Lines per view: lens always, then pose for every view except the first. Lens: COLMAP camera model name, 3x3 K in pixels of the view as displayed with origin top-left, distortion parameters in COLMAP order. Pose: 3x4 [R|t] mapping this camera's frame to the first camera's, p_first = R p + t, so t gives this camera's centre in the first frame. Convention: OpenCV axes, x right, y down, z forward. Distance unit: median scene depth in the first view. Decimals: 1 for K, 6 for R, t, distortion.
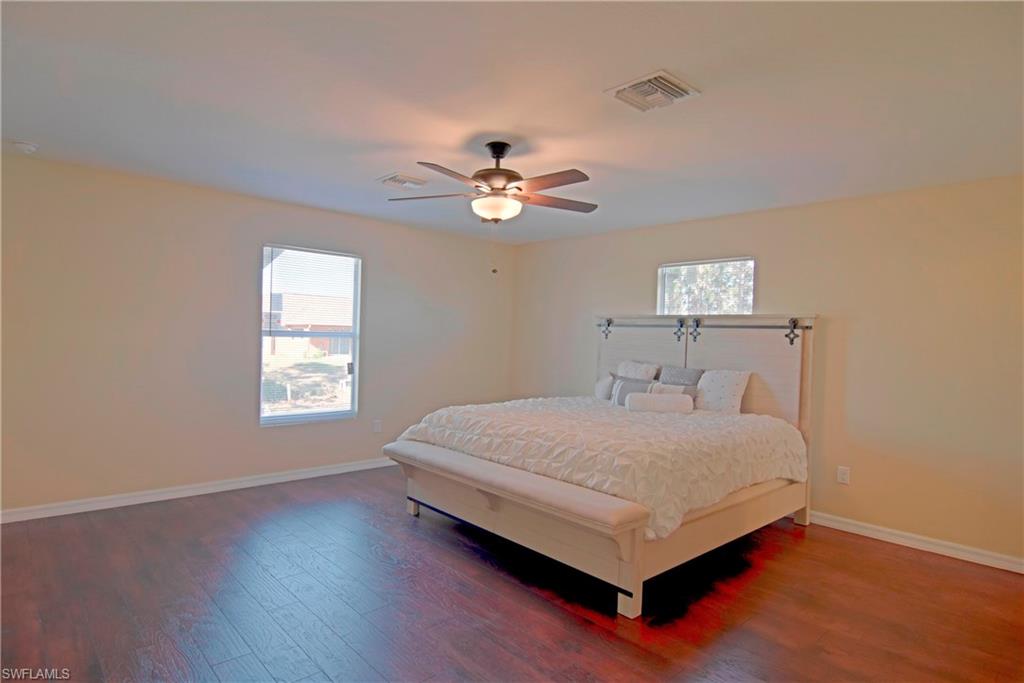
lens RADIAL K [[556.2, 0, 518.1], [0, 556.2, 343.9], [0, 0, 1]] dist [-0.013088, -0.006051]
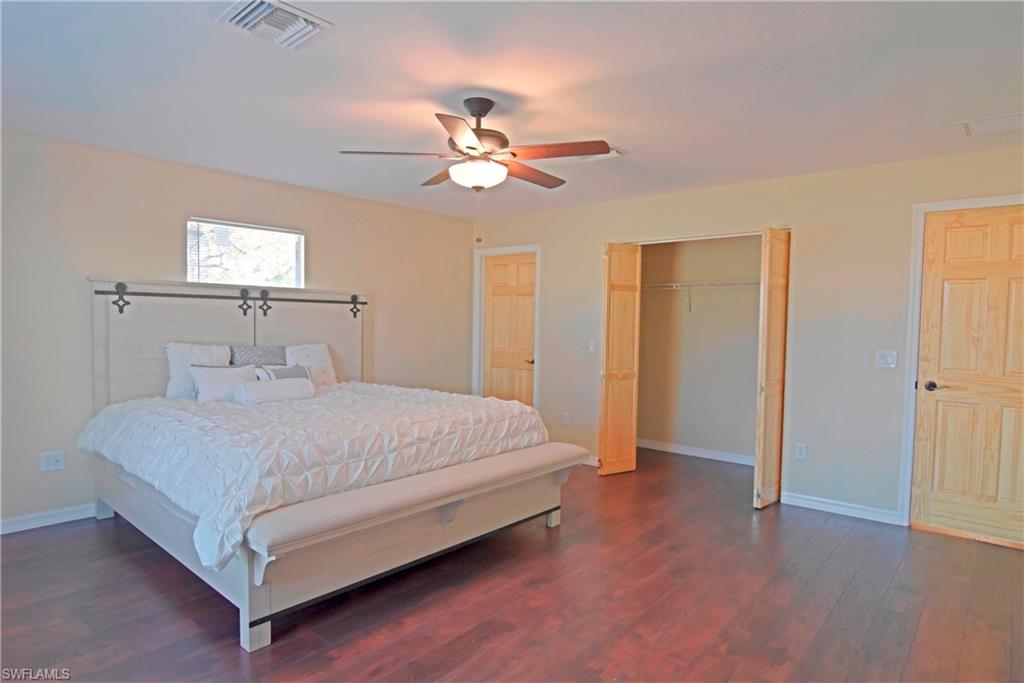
lens RADIAL K [[556.2, 0, 518.8], [0, 556.2, 342.4], [0, 0, 1]] dist [-0.013088, -0.006051]
pose [[-0.085144, -0.071585, 0.993794, -0.642566], [-0.007623, 0.997433, 0.071194, -0.029927], [-0.996340, -0.001514, -0.085471, 0.694838]]
